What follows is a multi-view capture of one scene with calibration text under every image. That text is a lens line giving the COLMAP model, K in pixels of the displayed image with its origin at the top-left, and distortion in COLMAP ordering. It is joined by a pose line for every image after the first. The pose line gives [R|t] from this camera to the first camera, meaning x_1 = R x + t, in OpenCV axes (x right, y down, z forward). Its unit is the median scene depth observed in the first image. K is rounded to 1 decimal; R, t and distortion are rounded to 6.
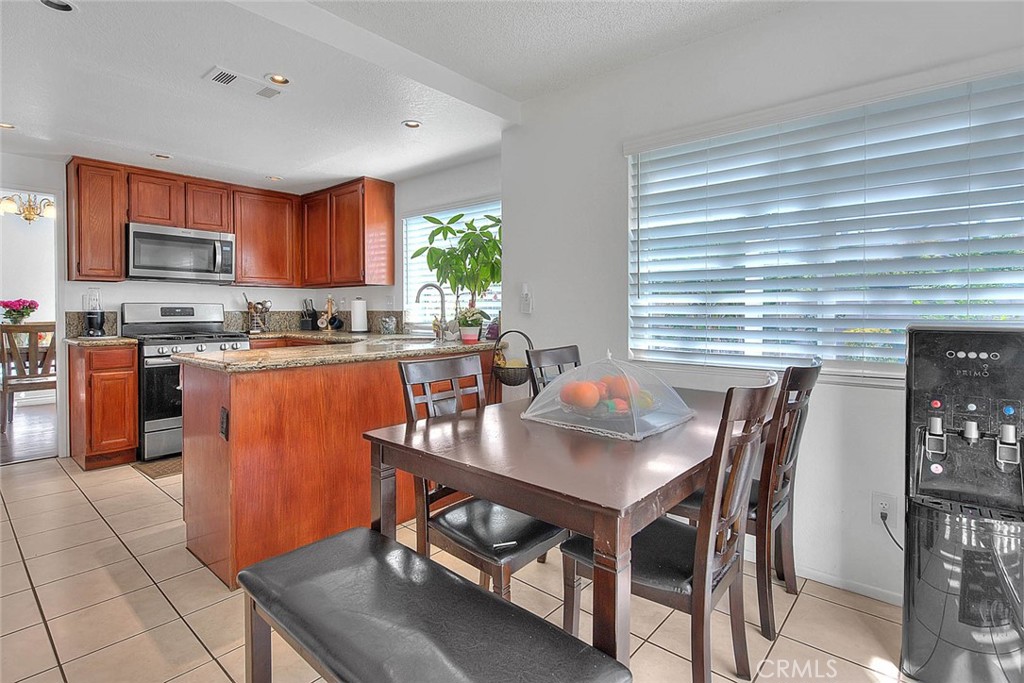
lens RADIAL K [[500.6, 0, 512.7], [0, 500.6, 318.3], [0, 0, 1]] dist [0.003704, -0.000776]
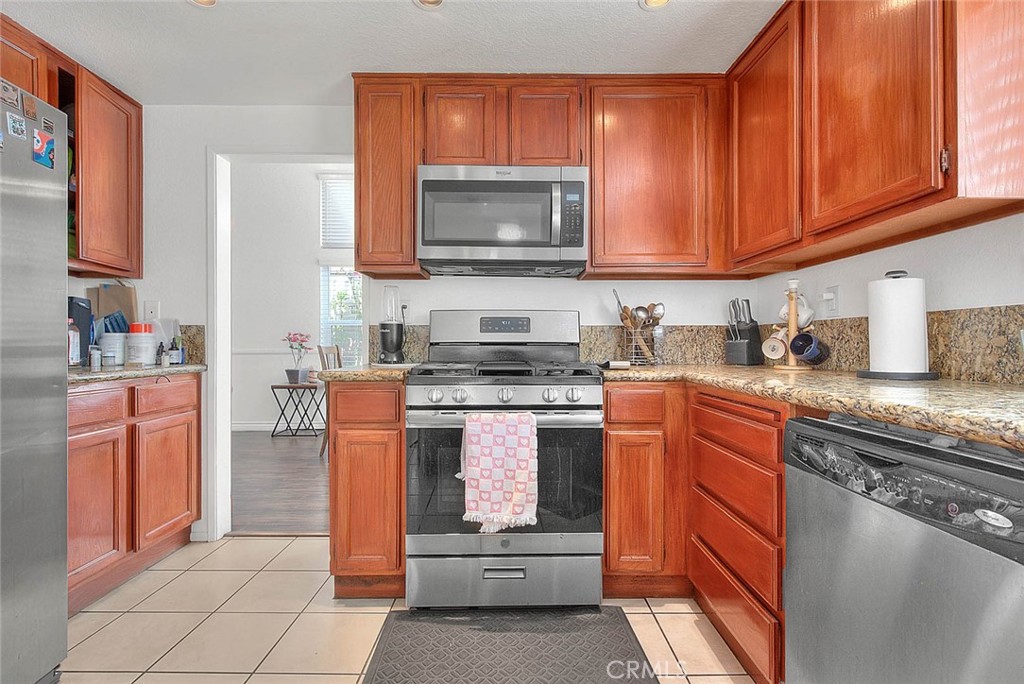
lens RADIAL K [[472.9, 0, 508.6], [0, 472.9, 342.6], [0, 0, 1]] dist [0.001299, -0.000194]
pose [[0.655916, -0.000534, -0.754834, -0.323586], [-0.012962, 0.999844, -0.011971, 0.017005], [0.754723, 0.017636, 0.655807, 0.815933]]
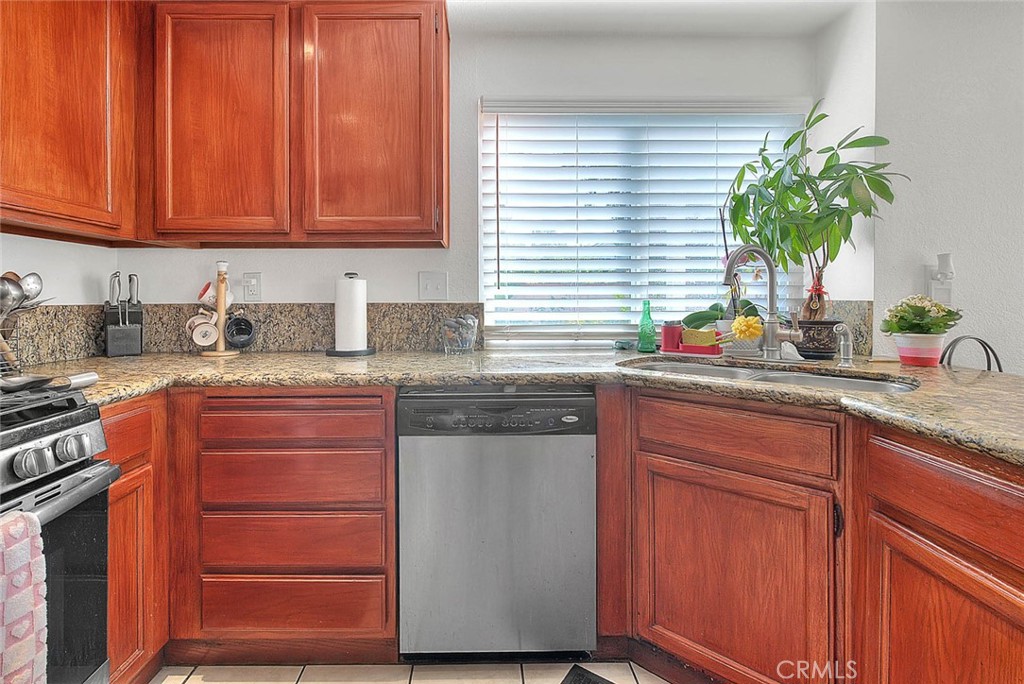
lens RADIAL K [[472.9, 0, 481.7], [0, 472.9, 301.9], [0, 0, 1]] dist [0.001299, -0.000194]
pose [[0.754686, -0.003597, 0.656076, -0.663358], [0.012538, 0.999881, -0.008940, -0.014967], [-0.655966, 0.014973, 0.754642, 0.831269]]
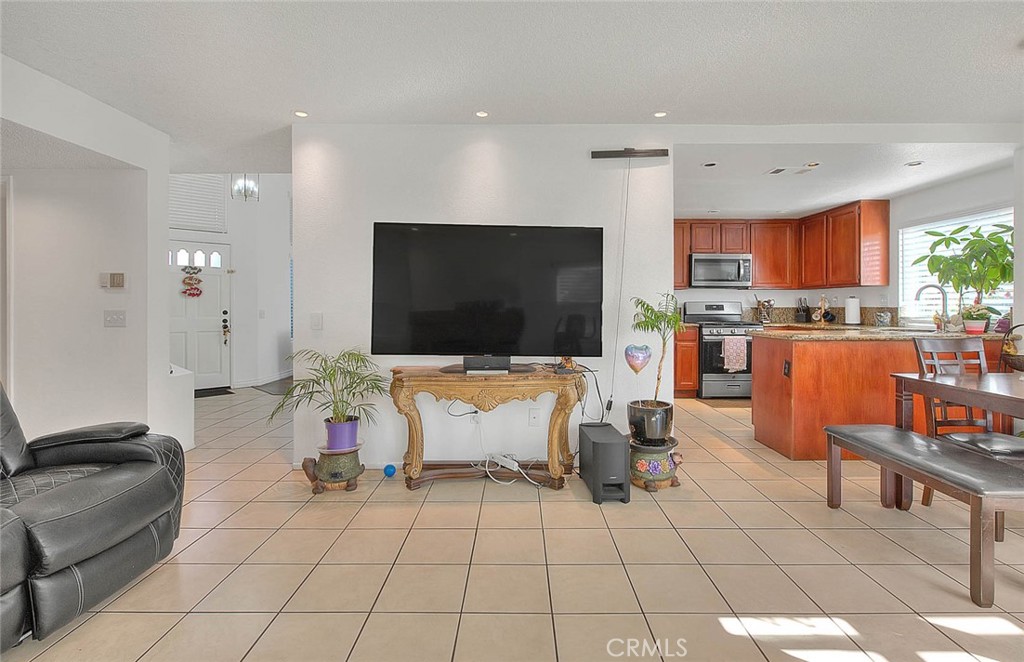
lens RADIAL K [[478.1, 0, 515.4], [0, 478.1, 307.2], [0, 0, 1]] dist [-0.001542, -0.000271]
pose [[0.651588, 0.001036, -0.758572, 0.058430], [-0.012950, 0.999869, -0.009759, 0.010080], [0.758462, 0.016182, 0.651516, -0.526666]]
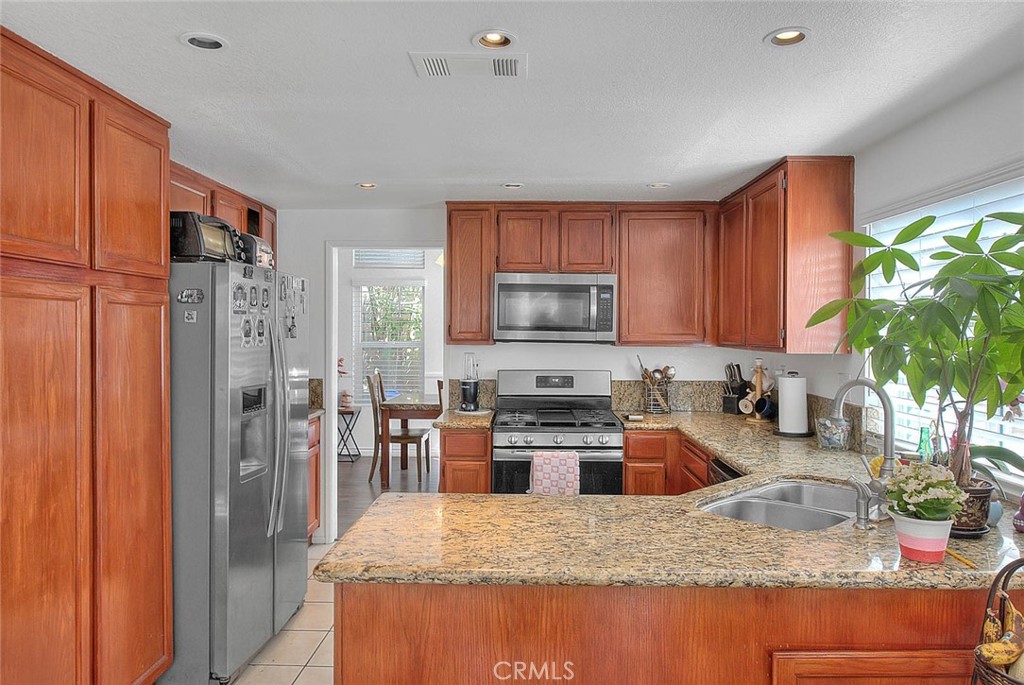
lens RADIAL K [[673.5, 0, 518.8], [0, 673.5, 338.0], [0, 0, 1]] dist [-0.002607, -0.000772]
pose [[0.638657, 0.013302, -0.769377, 0.100563], [-0.017354, 0.999845, 0.002881, -0.102290], [0.769296, 0.011512, 0.638789, 0.385600]]
